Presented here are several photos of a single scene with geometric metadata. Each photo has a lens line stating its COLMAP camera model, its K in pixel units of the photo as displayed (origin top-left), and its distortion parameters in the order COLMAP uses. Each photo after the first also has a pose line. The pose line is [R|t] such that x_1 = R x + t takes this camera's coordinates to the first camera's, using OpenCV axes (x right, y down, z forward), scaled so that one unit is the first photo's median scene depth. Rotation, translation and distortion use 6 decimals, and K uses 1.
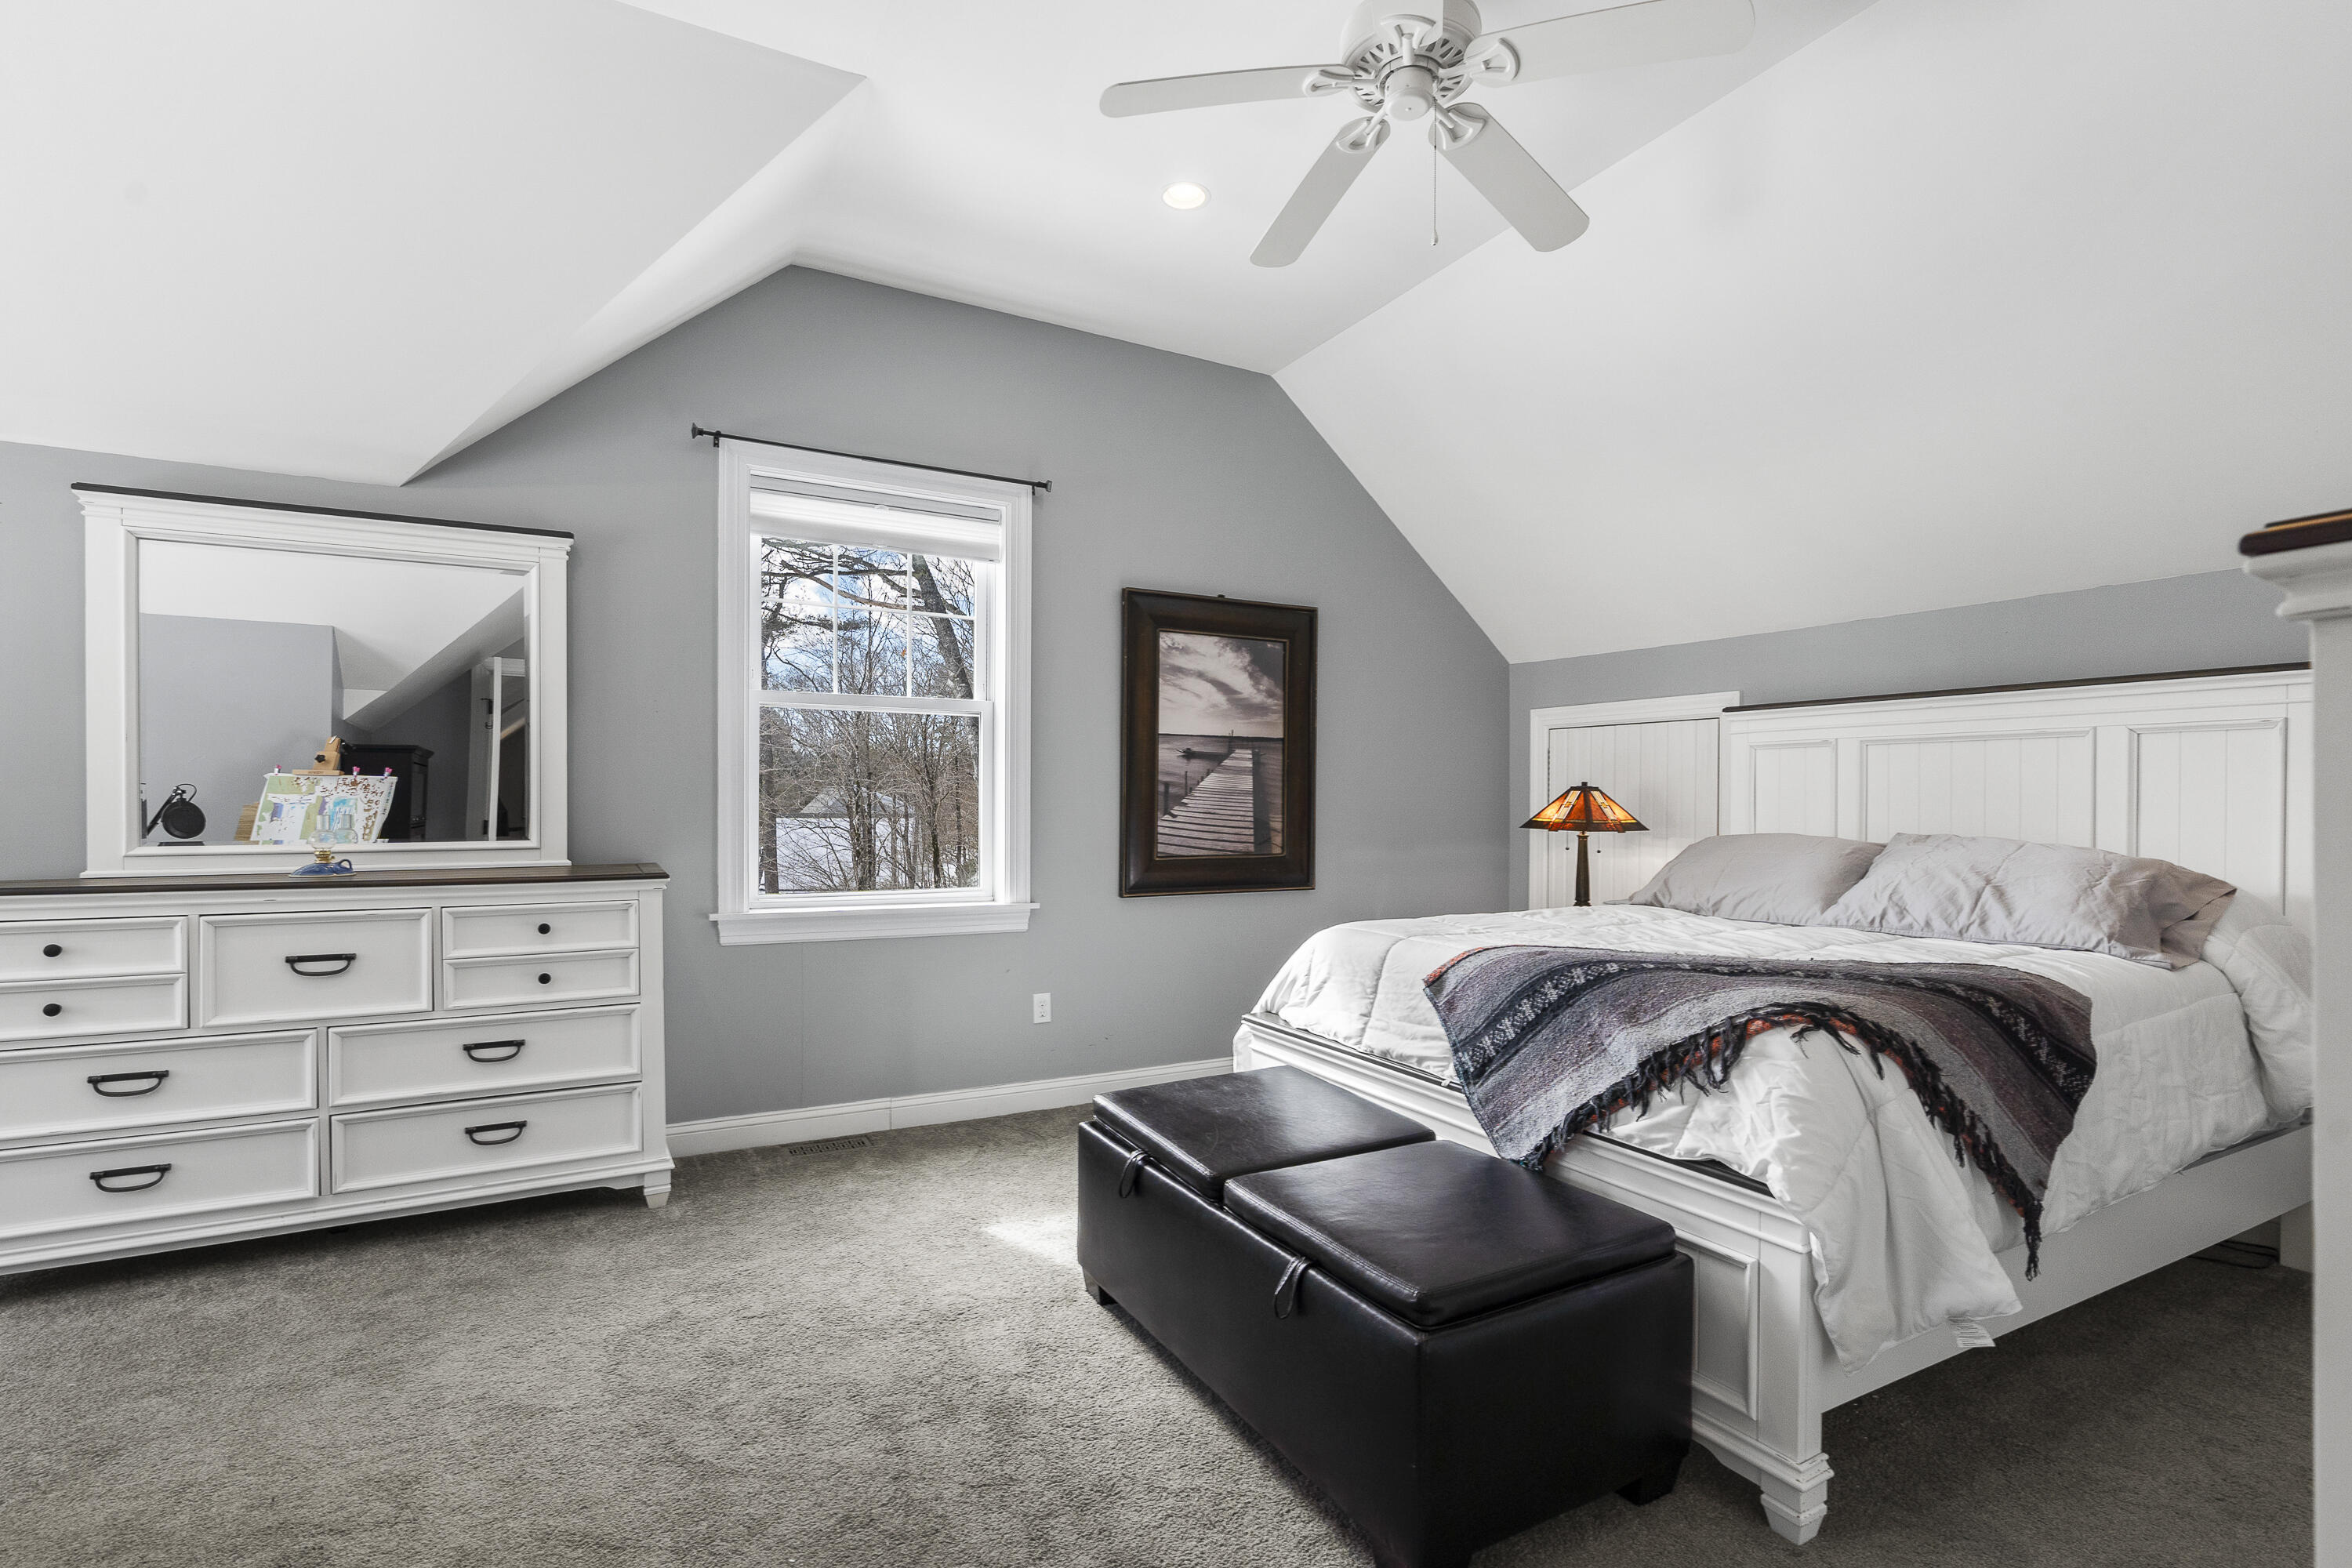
lens RADIAL K [[1076.6, 0, 1173.5], [0, 1076.6, 796.7], [0, 0, 1]] dist [-0.001112, -0.000288]
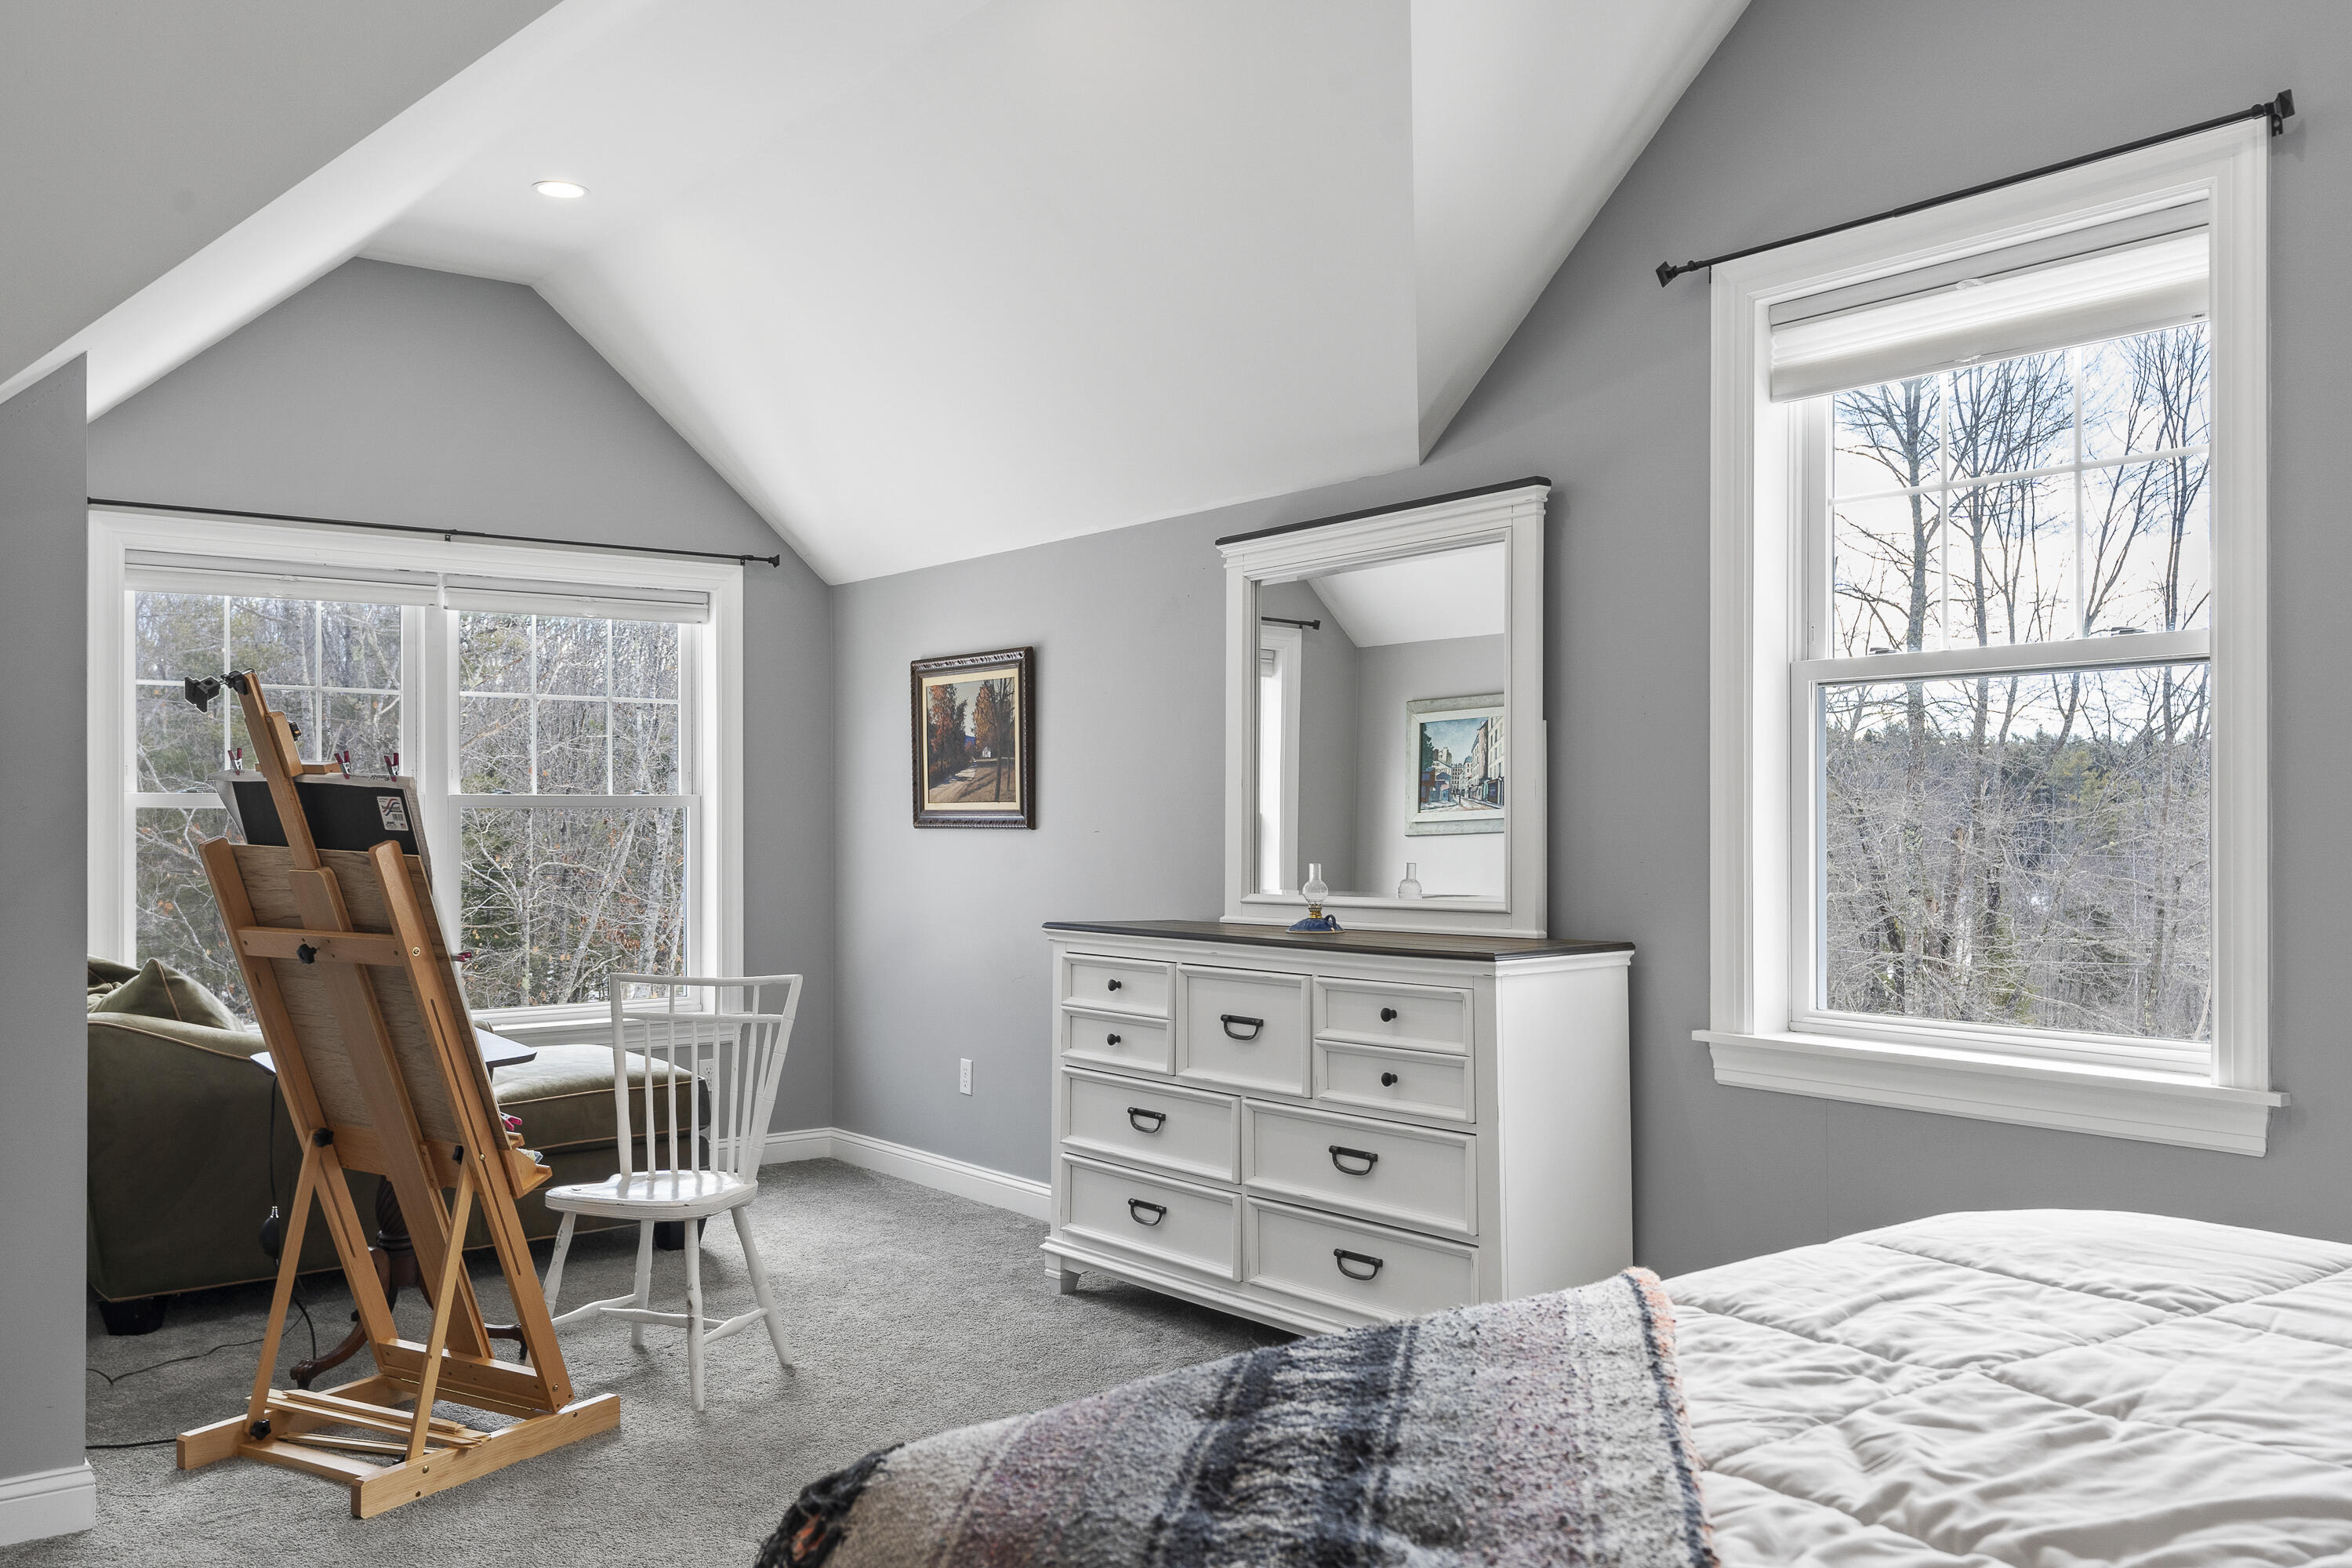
lens RADIAL K [[1970.7, 0, 1176.0], [0, 1970.7, 784.0], [0, 0, 1]] dist [0.007477, -0.002930]
pose [[0.162495, -0.024630, -0.986402, 0.799633], [0.008207, 0.999688, -0.023610, -0.011387], [0.986675, -0.004259, 0.162646, 0.625043]]
